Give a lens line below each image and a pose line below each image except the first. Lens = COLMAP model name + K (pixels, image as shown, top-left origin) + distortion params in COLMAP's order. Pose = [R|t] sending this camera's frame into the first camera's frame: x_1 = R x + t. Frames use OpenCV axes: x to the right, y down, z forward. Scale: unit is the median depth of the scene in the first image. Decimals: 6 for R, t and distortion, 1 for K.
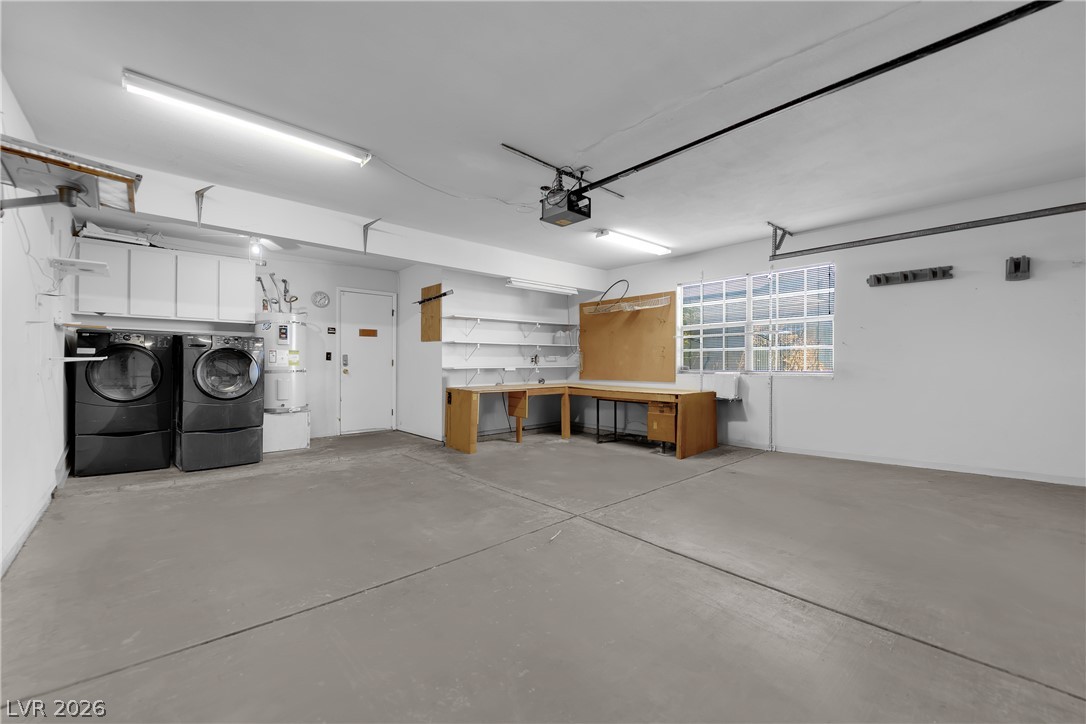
lens RADIAL K [[438.2, 0, 549.4], [0, 438.2, 367.7], [0, 0, 1]] dist [-0.026857, -0.000994]
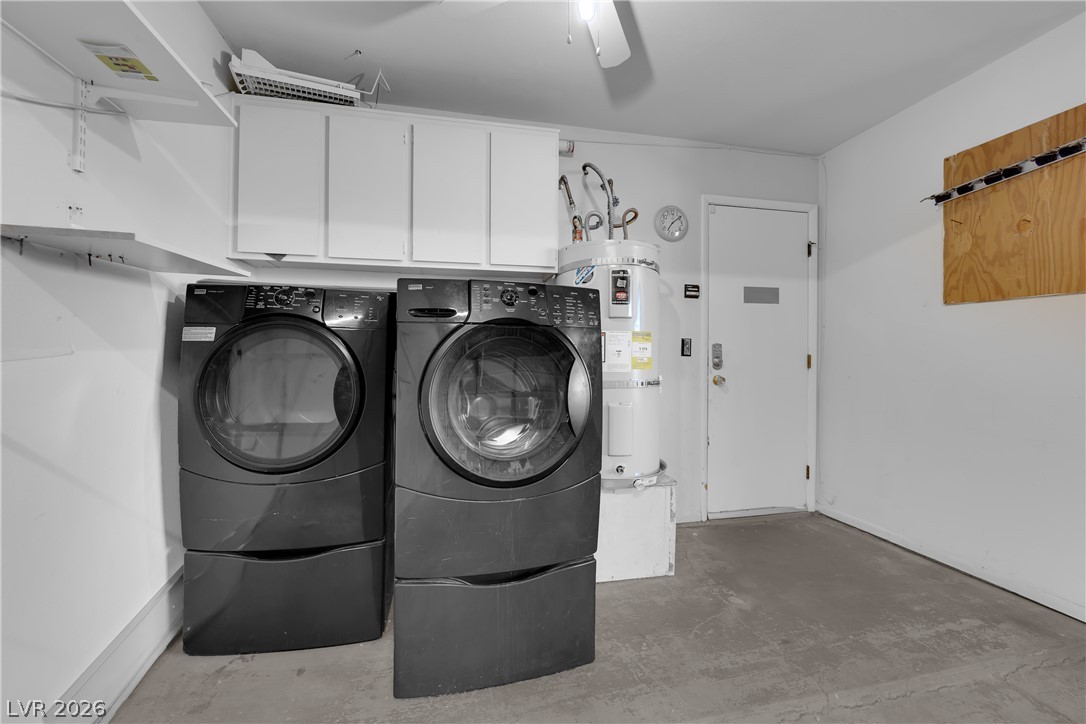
lens RADIAL K [[438.2, 0, 539.2], [0, 438.2, 360.5], [0, 0, 1]] dist [-0.026857, -0.000994]
pose [[0.857764, 0.002705, -0.514037, -0.467692], [-0.005392, 0.999978, -0.003734, -0.011441], [0.514016, 0.005974, 0.857760, 0.610017]]
